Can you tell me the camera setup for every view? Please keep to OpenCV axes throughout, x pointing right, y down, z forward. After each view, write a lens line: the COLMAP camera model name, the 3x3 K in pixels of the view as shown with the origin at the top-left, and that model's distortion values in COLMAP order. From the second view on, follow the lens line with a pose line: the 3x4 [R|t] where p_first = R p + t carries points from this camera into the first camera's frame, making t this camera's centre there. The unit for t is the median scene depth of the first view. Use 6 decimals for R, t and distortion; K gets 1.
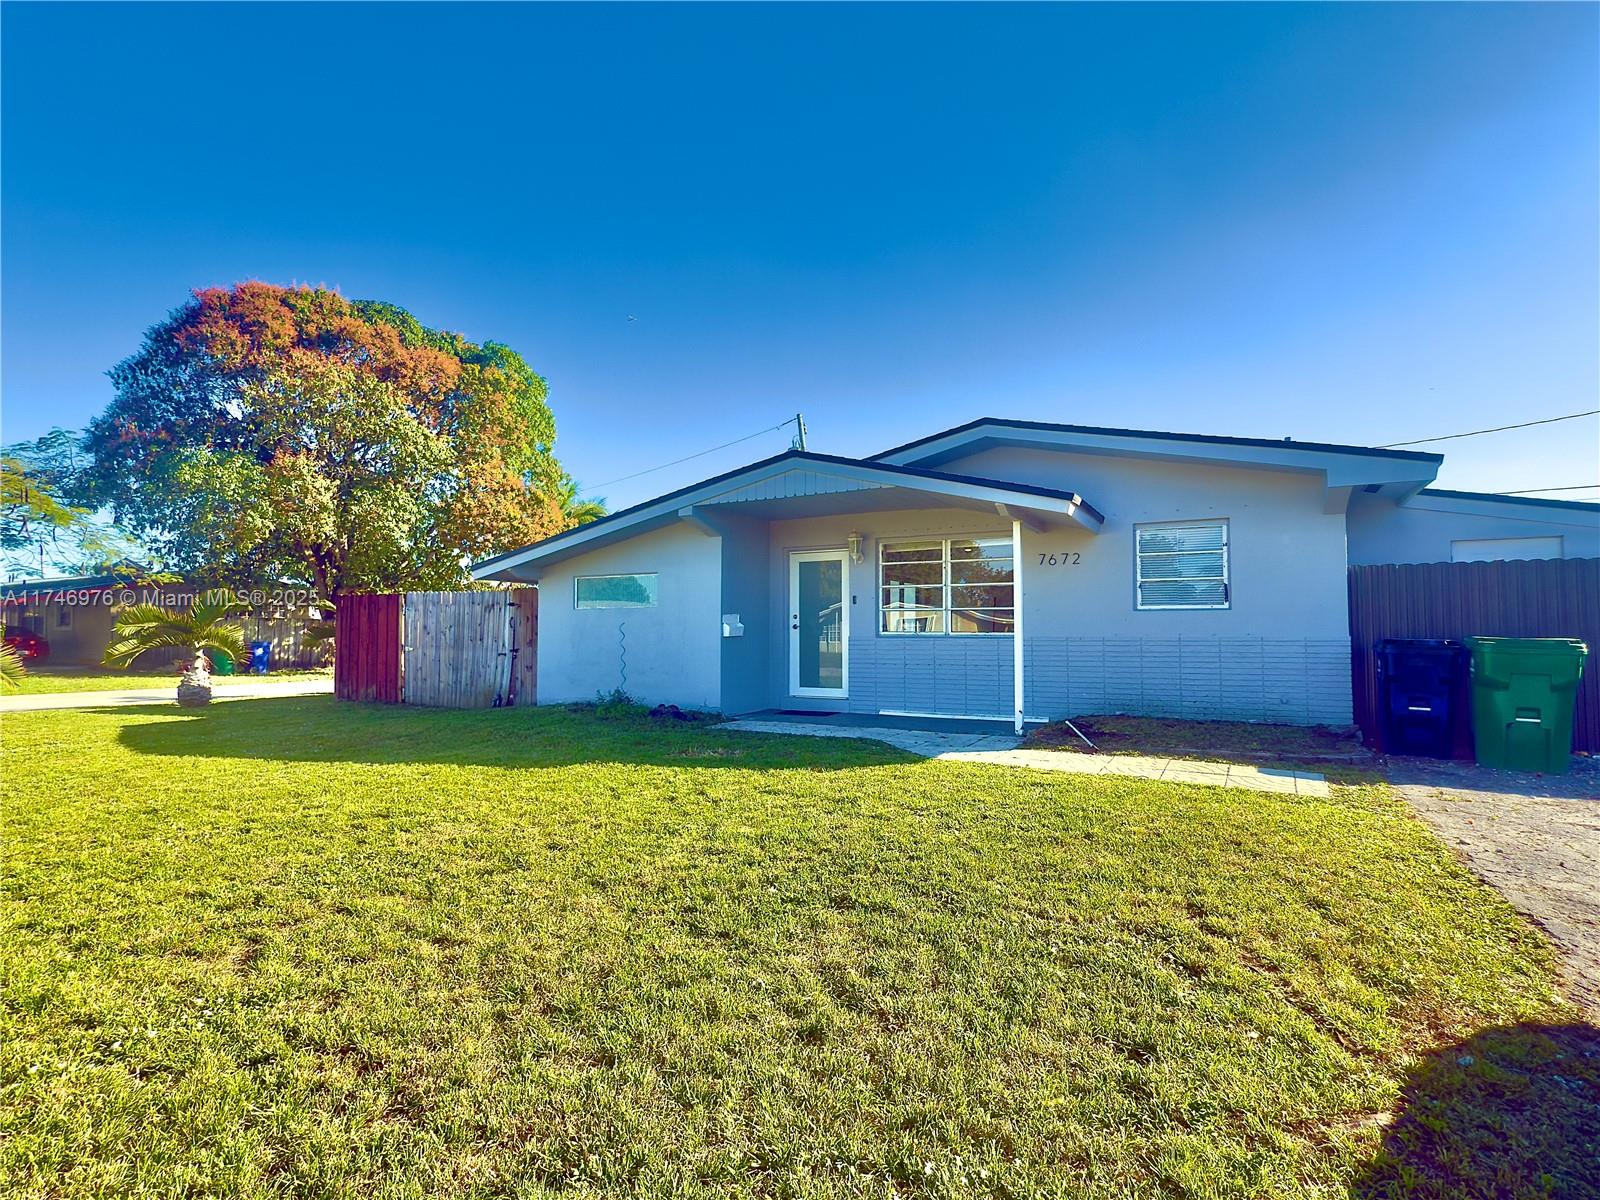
lens RADIAL K [[779.9, 0, 770.1], [0, 779.9, 611.4], [0, 0, 1]] dist [0.000046, -0.000161]
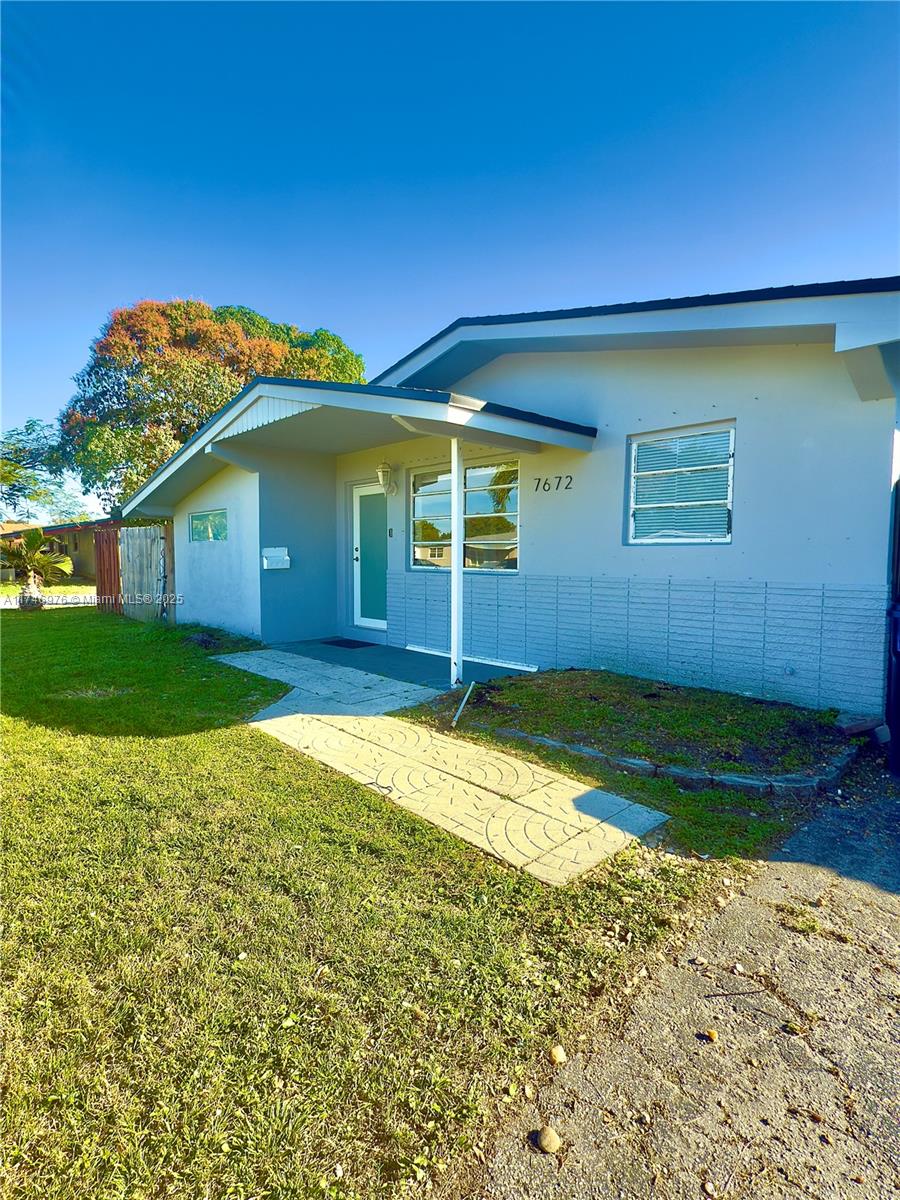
lens RADIAL K [[585.0, 0, 450.0], [0, 585.0, 600.0], [0, 0, 1]] dist [0.000046, -0.000161]
pose [[0.956109, 0.027930, -0.291678, 0.292080], [0.002122, 0.994760, 0.102212, -0.004186], [0.293004, -0.098344, 0.951040, 0.225490]]
